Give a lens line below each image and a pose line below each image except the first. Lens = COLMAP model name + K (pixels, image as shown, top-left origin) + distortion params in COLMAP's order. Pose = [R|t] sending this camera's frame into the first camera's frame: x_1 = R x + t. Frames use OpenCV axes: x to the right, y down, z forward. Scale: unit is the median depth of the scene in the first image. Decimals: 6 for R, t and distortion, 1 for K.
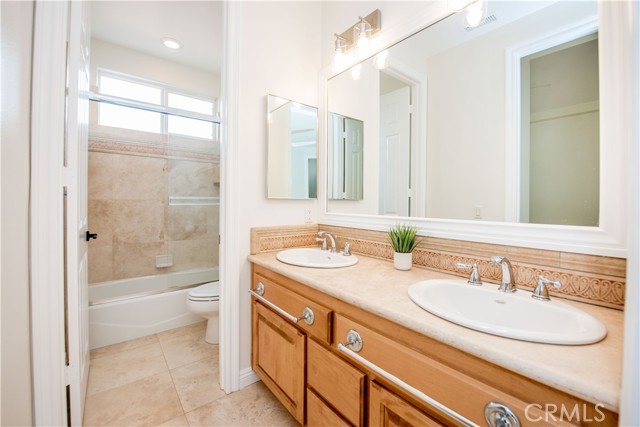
lens RADIAL K [[255.0, 0, 317.4], [0, 255.0, 202.5], [0, 0, 1]] dist [-0.020933, -0.000876]
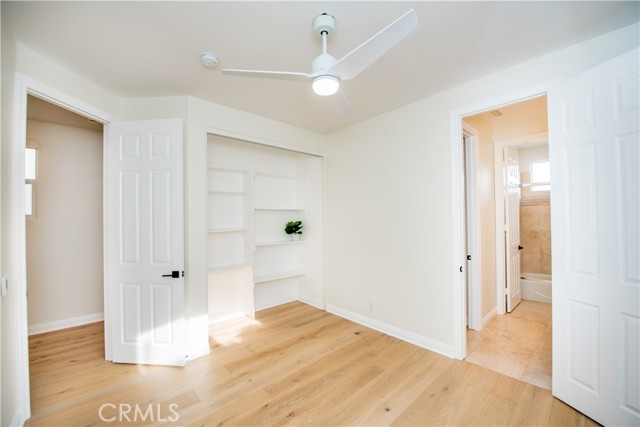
lens RADIAL K [[255.0, 0, 322.9], [0, 255.0, 218.5], [0, 0, 1]] dist [-0.020933, -0.000876]
pose [[0.039894, -0.023513, -0.998927, 0.943807], [0.007853, 0.999700, -0.023218, -0.064069], [0.999173, -0.006918, 0.040066, -0.657049]]
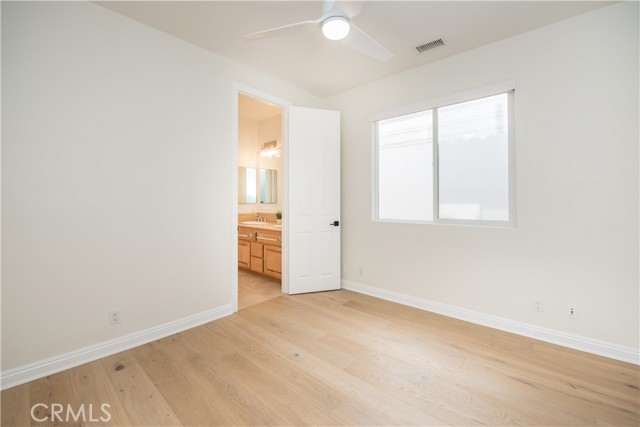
lens RADIAL K [[255.0, 0, 325.0], [0, 255.0, 210.1], [0, 0, 1]] dist [-0.020933, -0.000876]
pose [[0.985514, -0.012411, 0.169139, 0.178850], [0.009202, 0.999763, 0.019746, 0.005368], [-0.169344, -0.017903, 0.985394, -1.233589]]
